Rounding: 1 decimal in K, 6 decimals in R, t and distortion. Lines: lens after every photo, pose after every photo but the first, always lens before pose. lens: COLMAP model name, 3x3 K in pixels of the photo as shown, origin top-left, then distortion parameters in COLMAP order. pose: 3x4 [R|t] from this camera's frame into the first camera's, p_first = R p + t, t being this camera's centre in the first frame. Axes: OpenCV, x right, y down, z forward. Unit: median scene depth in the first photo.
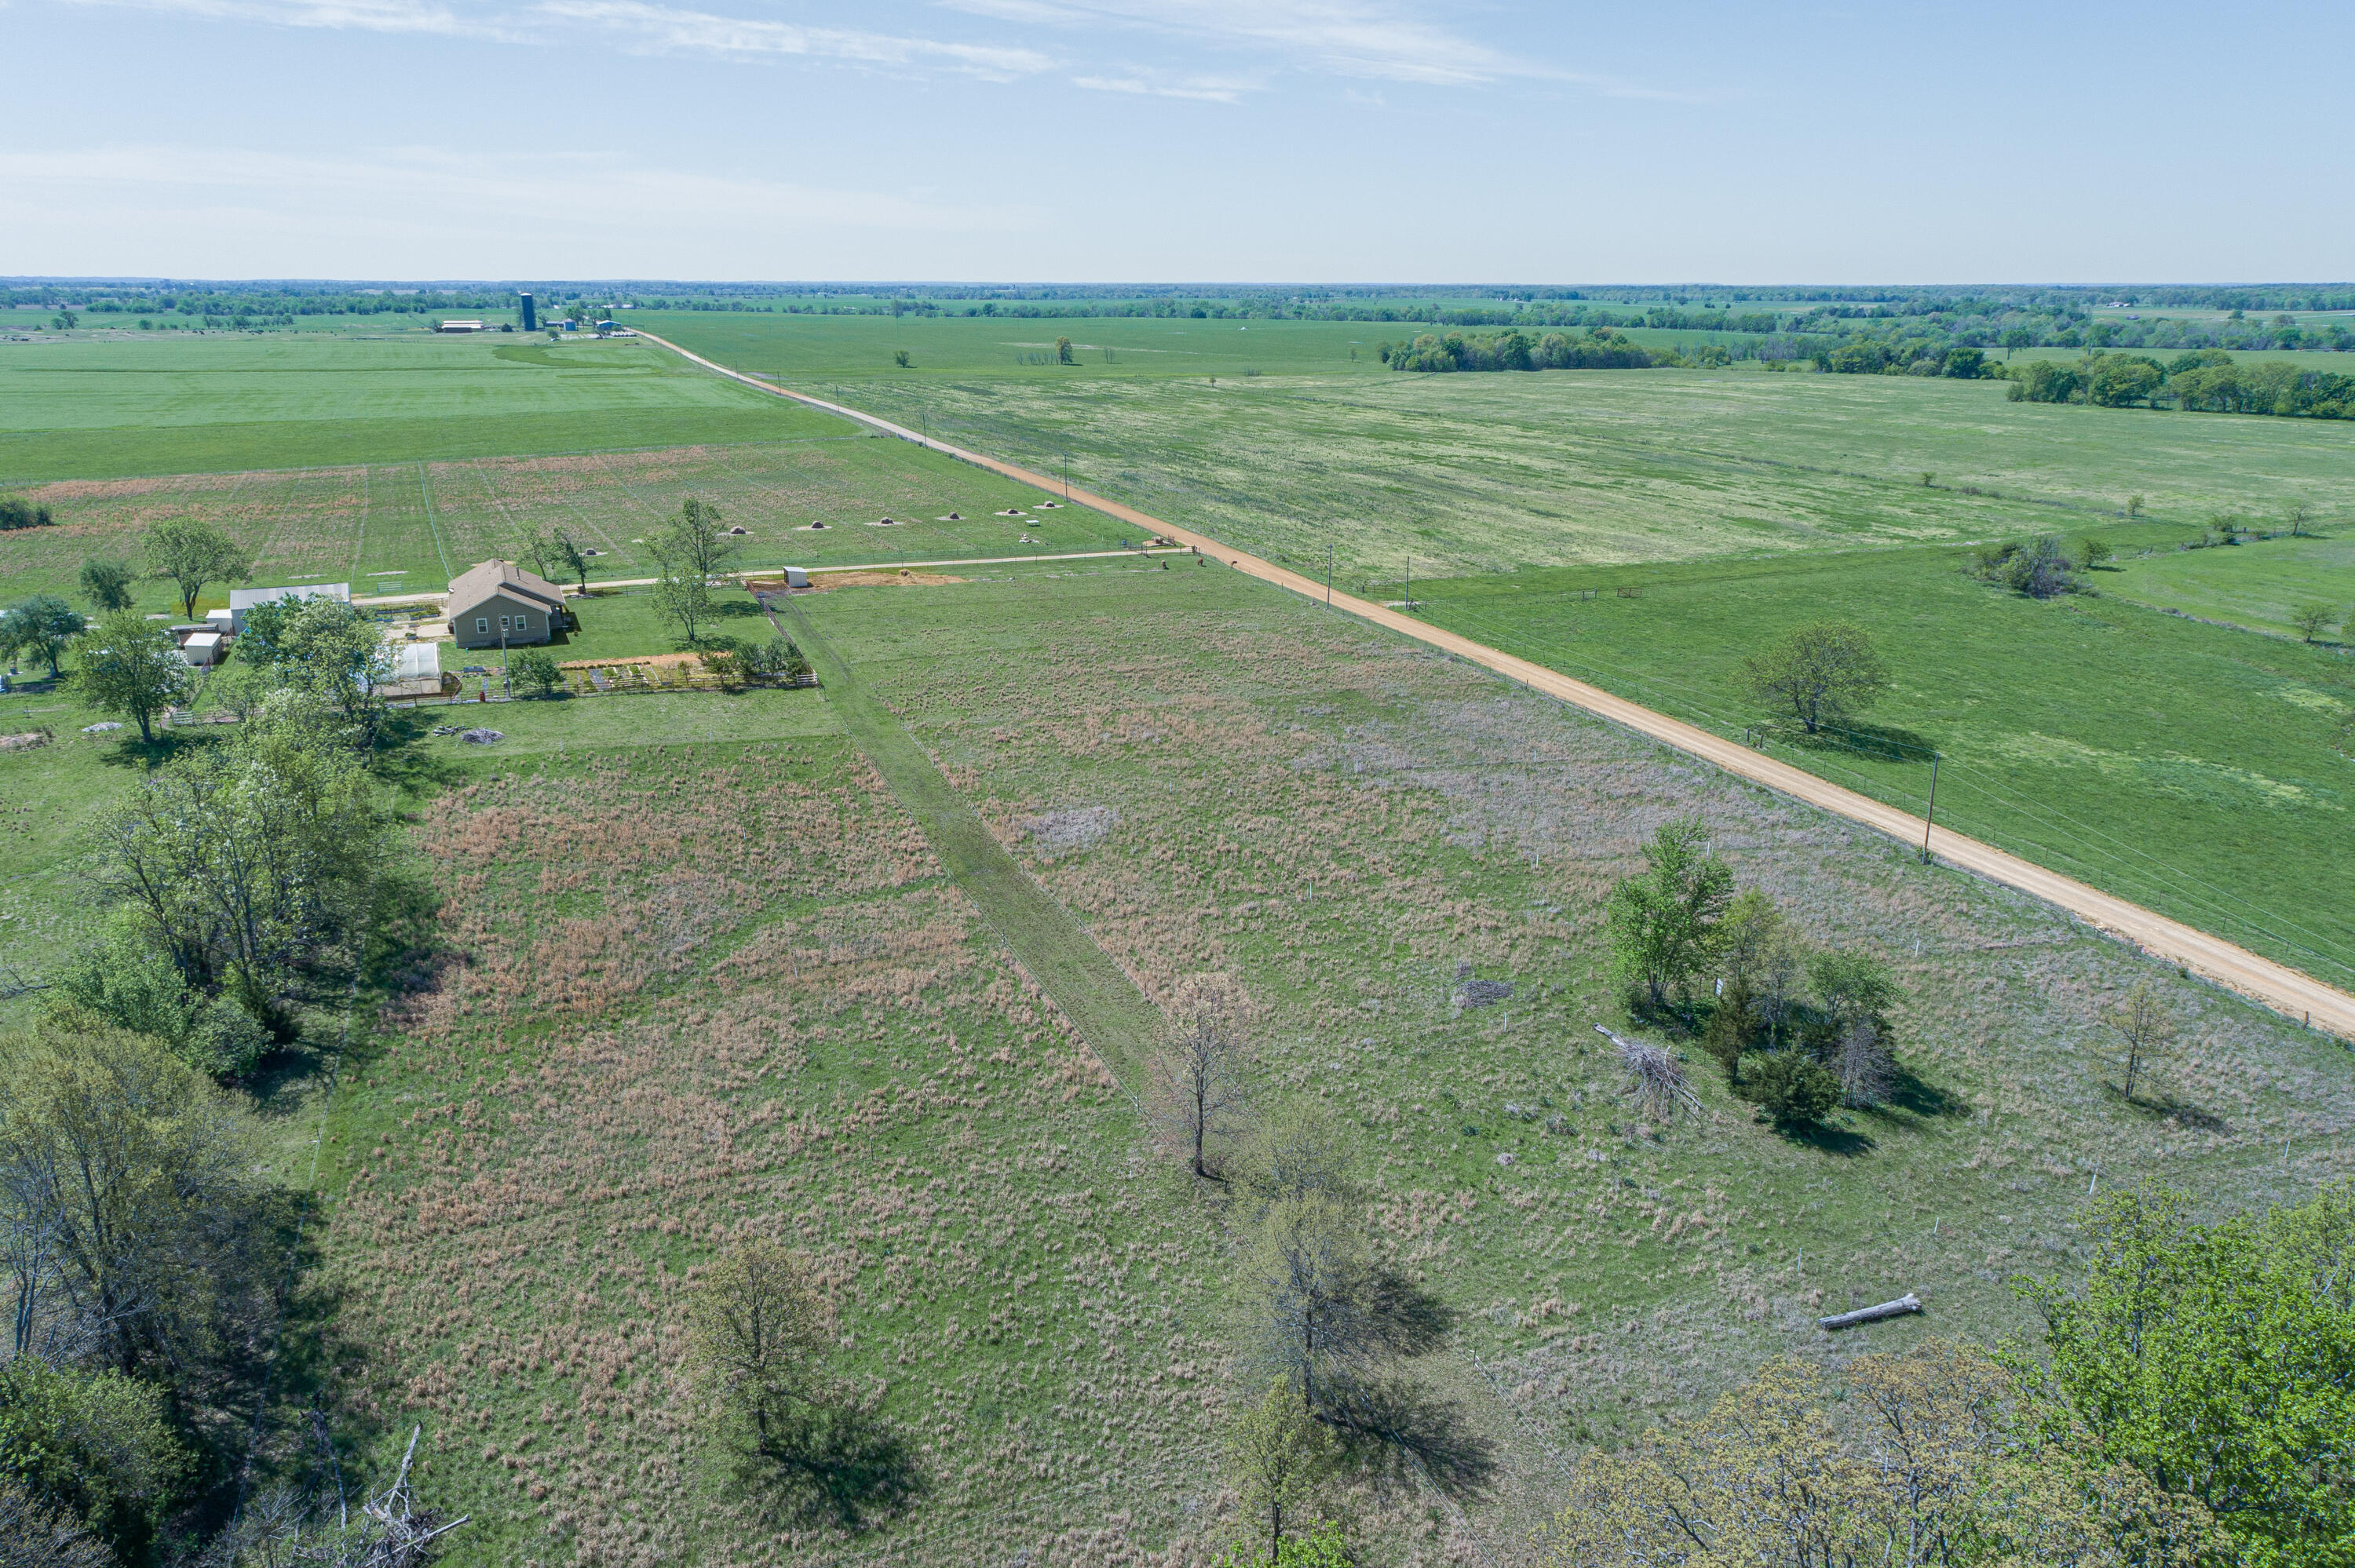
lens RADIAL K [[1627.4, 0, 1177.5], [0, 1627.4, 784.0], [0, 0, 1]] dist [-0.012712, 0.020808]
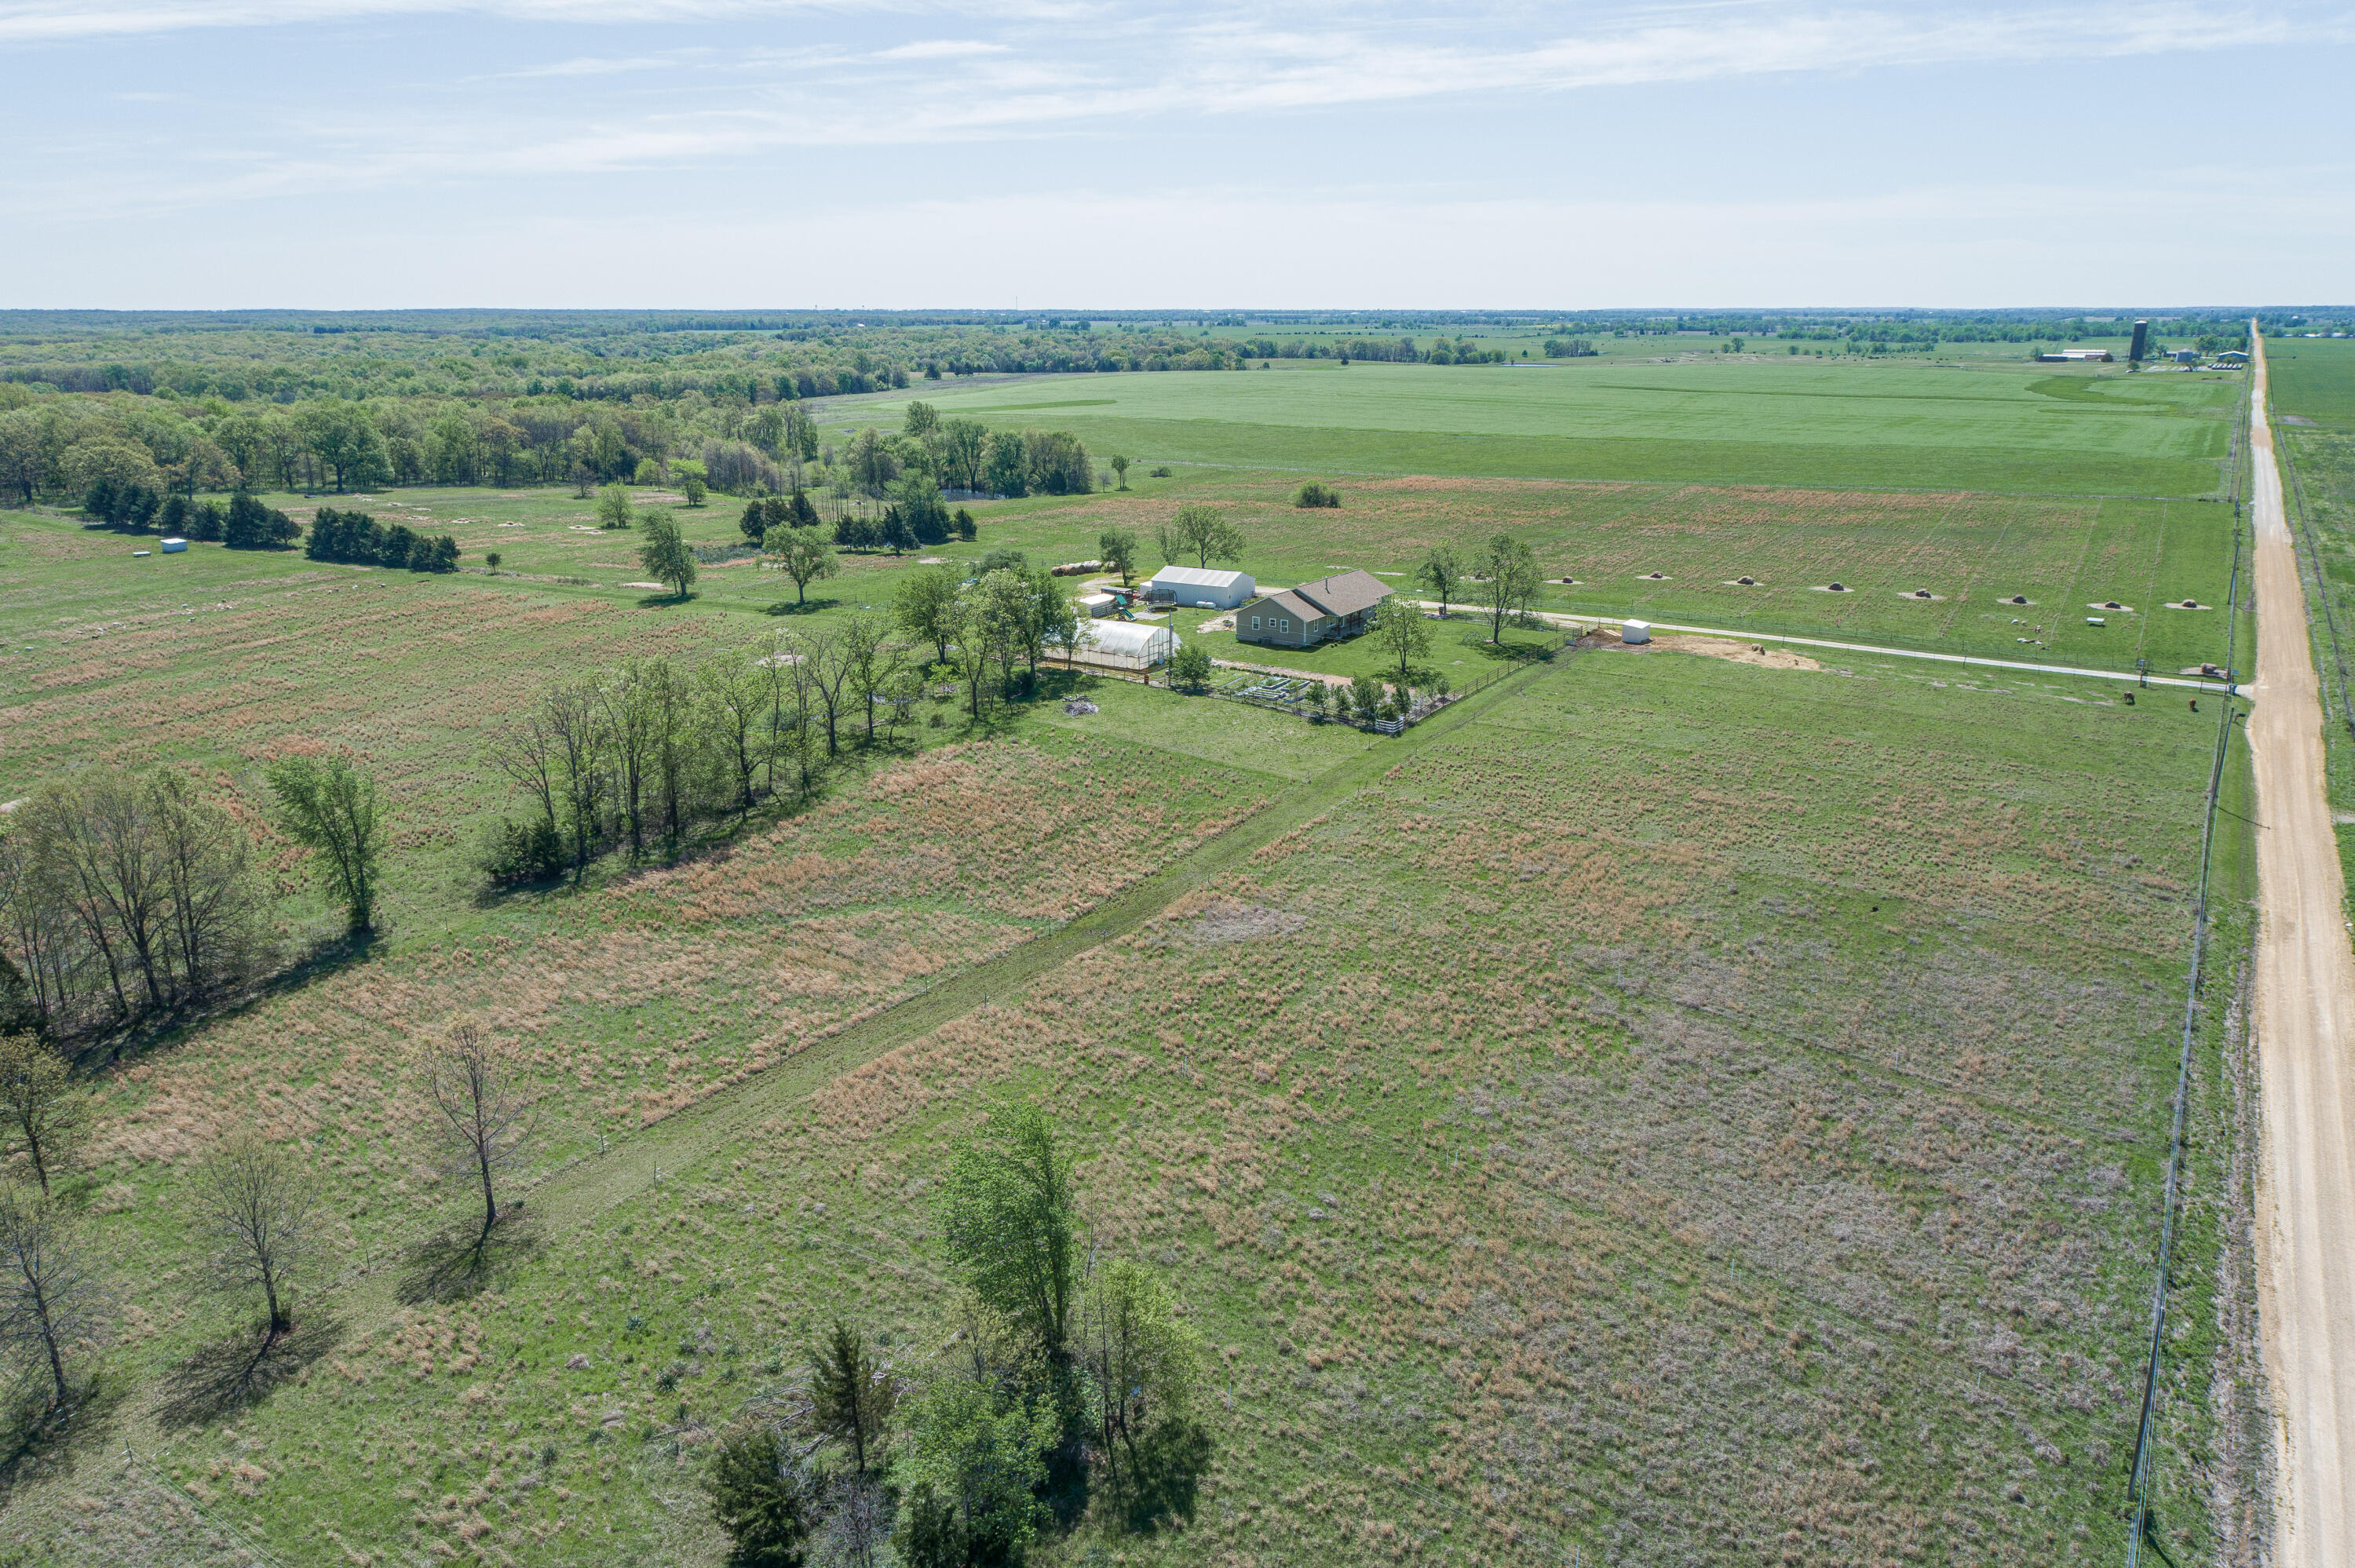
lens RADIAL K [[1577.8, 0, 1167.7], [0, 1577.8, 765.1], [0, 0, 1]] dist [0.000669, 0.005565]
pose [[0.560557, 0.223617, -0.797353, 0.561737], [-0.238747, 0.965608, 0.102960, -0.132566], [0.792954, 0.132651, 0.594666, 0.419075]]
